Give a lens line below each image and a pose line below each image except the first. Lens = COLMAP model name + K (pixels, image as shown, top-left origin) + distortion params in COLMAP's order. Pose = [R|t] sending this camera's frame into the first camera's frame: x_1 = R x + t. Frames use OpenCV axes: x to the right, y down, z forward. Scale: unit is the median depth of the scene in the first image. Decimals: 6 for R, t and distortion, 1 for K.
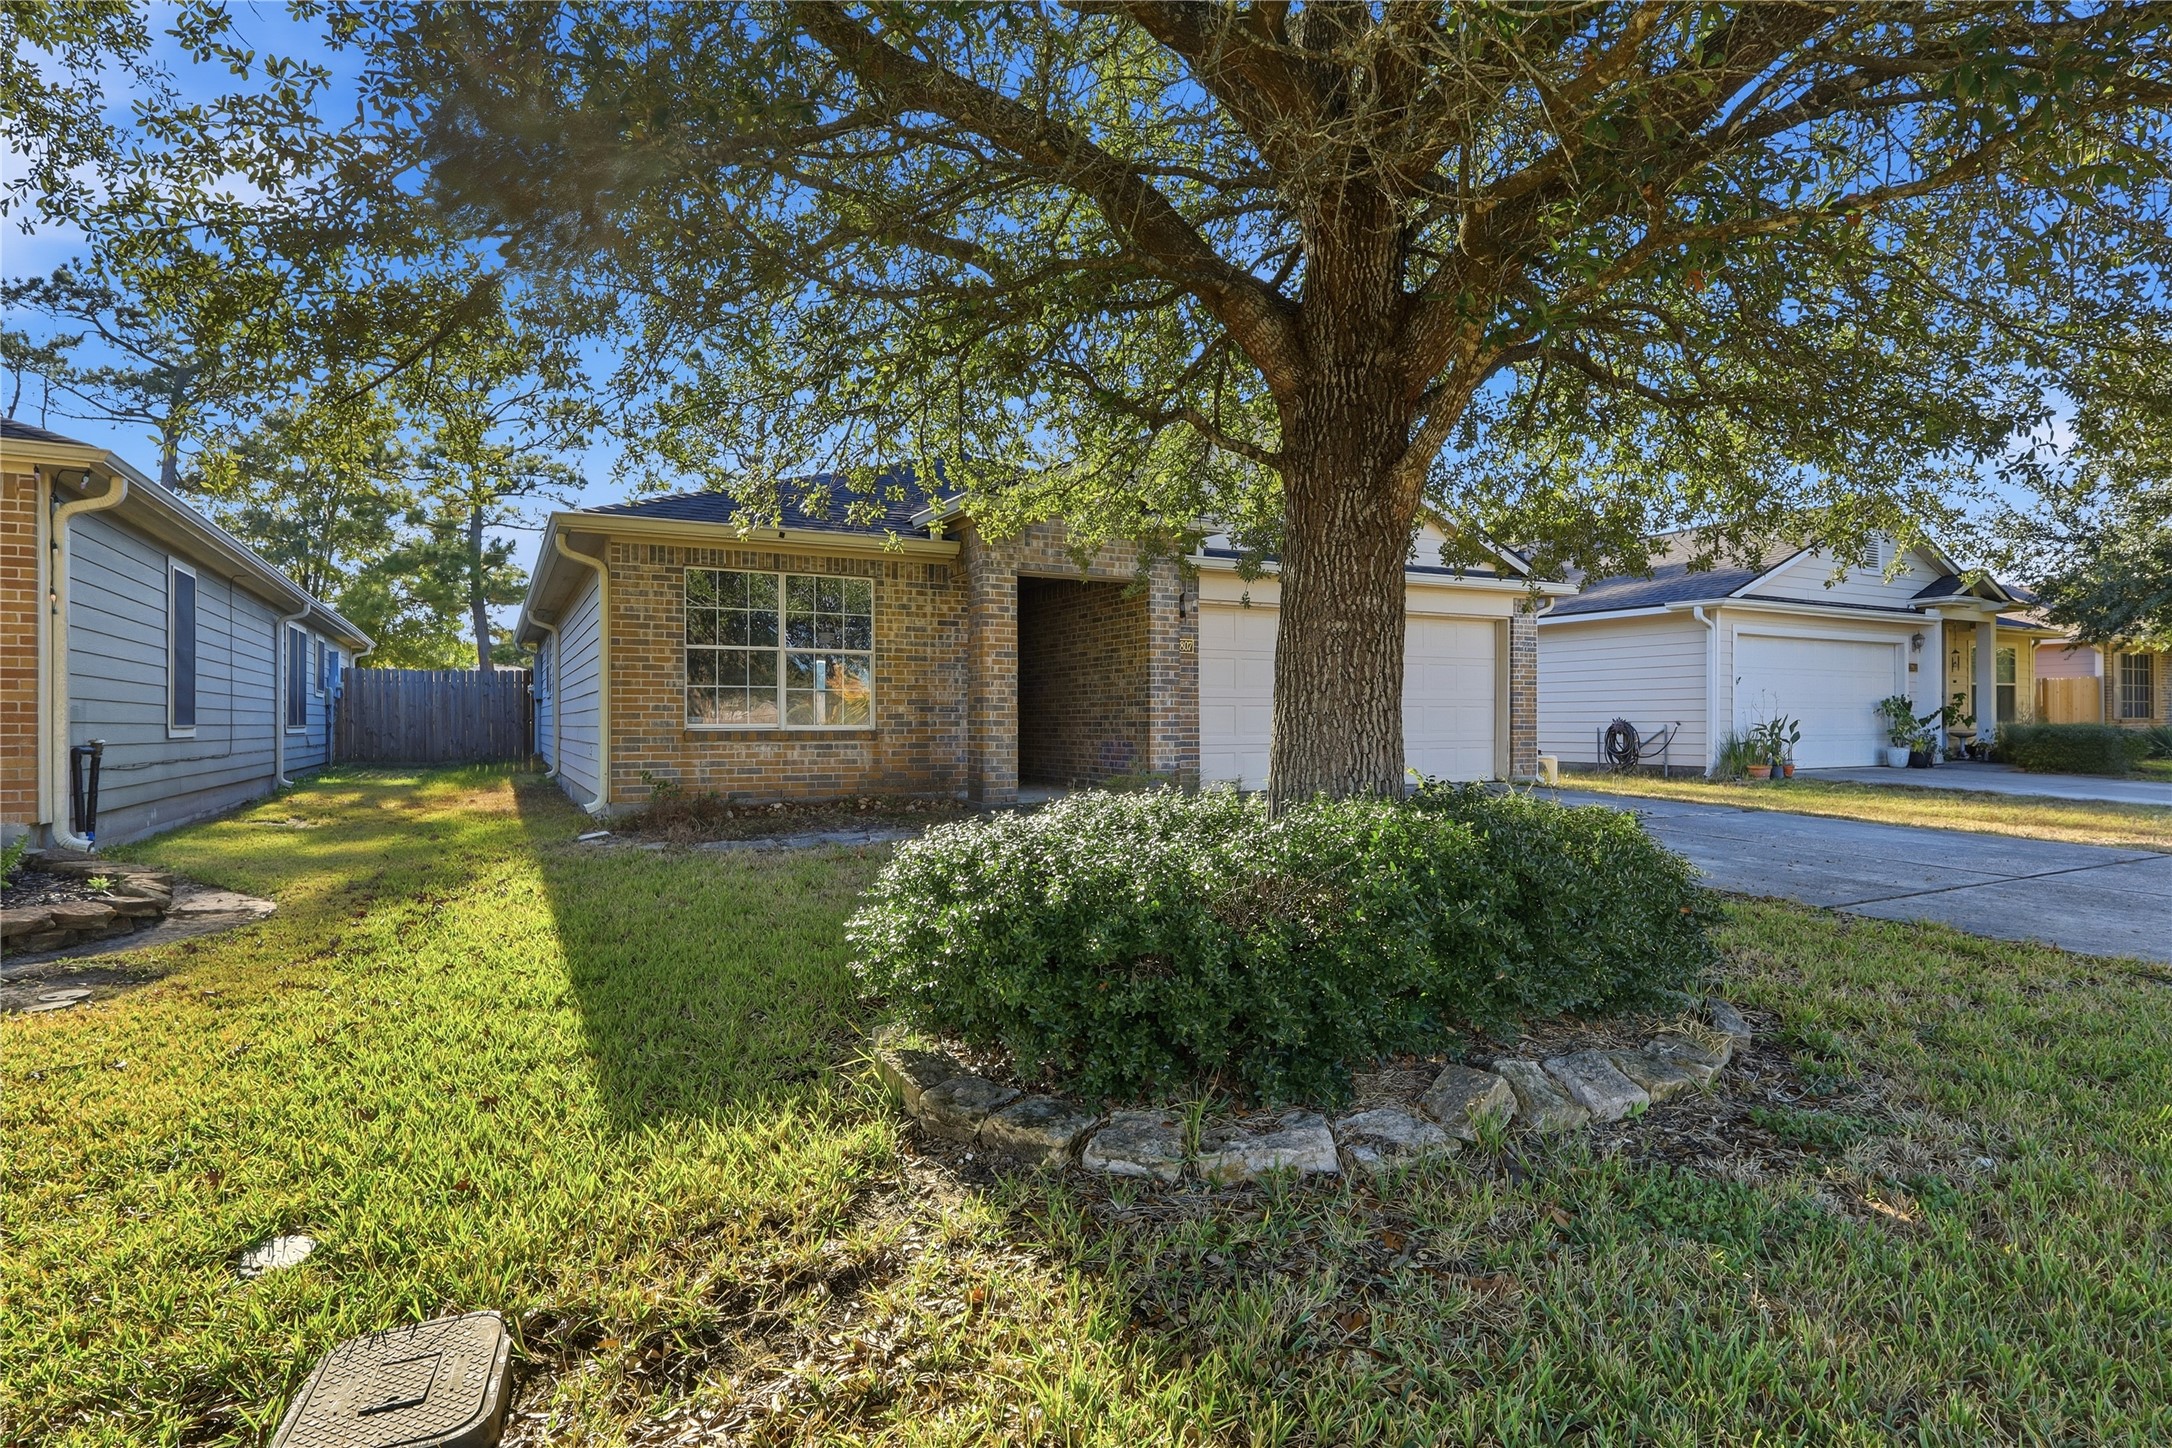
lens RADIAL K [[1092.6, 0, 1083.5], [0, 1092.6, 726.9], [0, 0, 1]] dist [-0.007557, 0.000776]
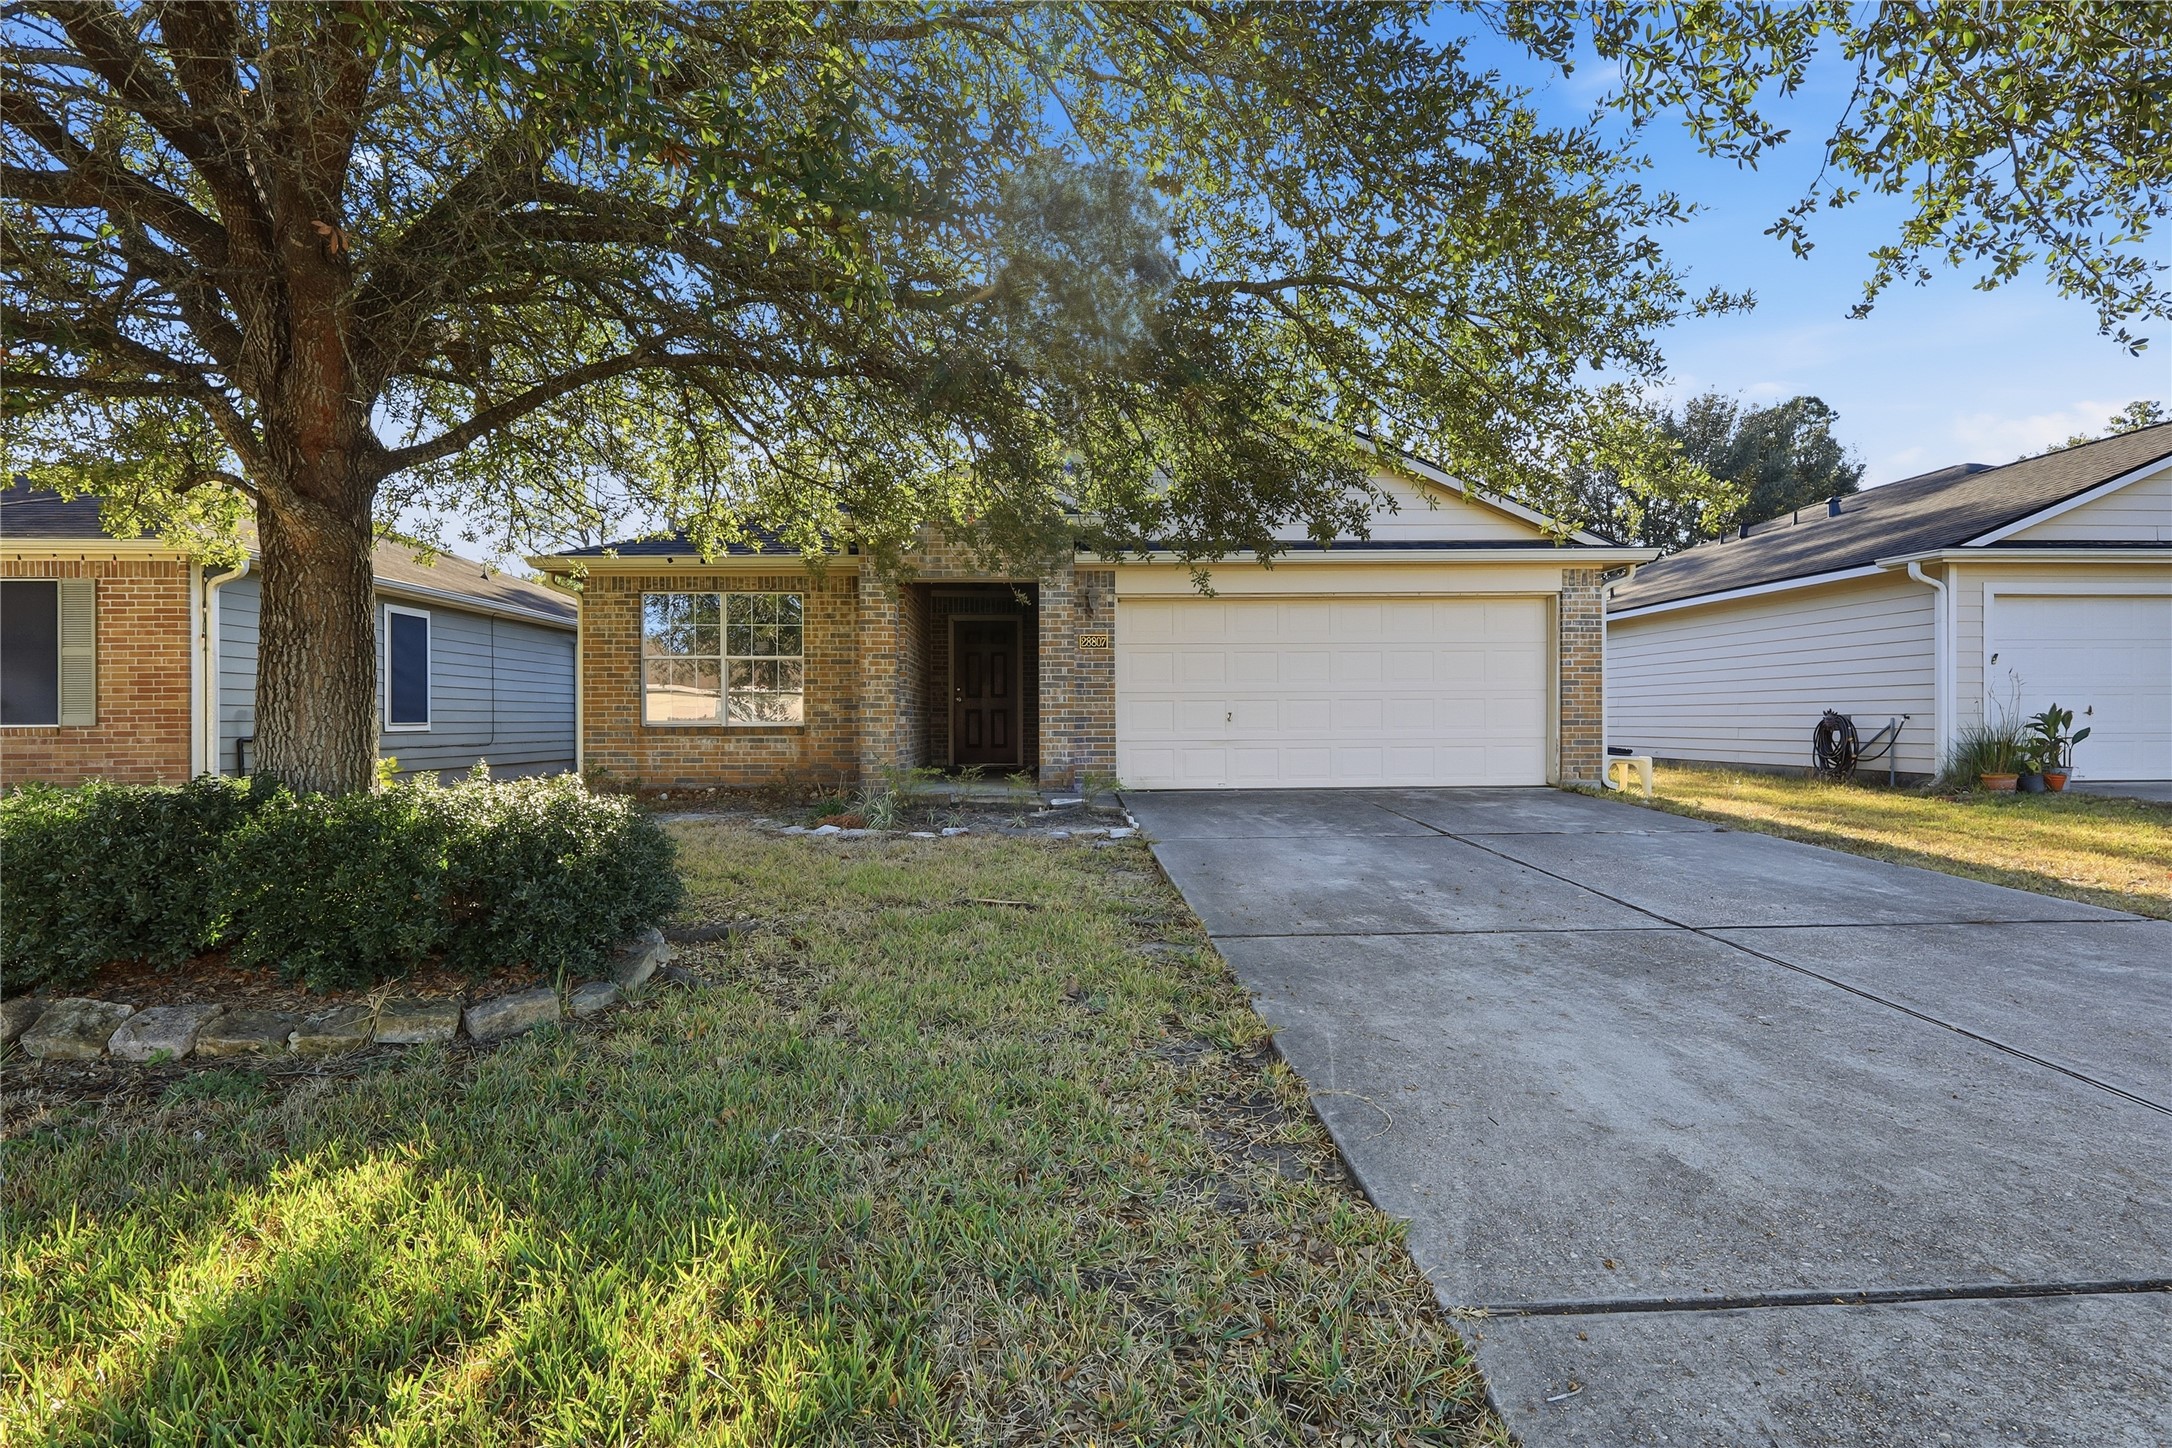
lens RADIAL K [[1092.6, 0, 1094.7], [0, 1092.6, 719.8], [0, 0, 1]] dist [-0.007557, 0.000776]
pose [[0.901897, -0.004590, -0.431927, 0.519390], [0.002098, 0.999978, -0.006245, 0.003645], [0.431947, 0.004726, 0.901887, 0.096381]]
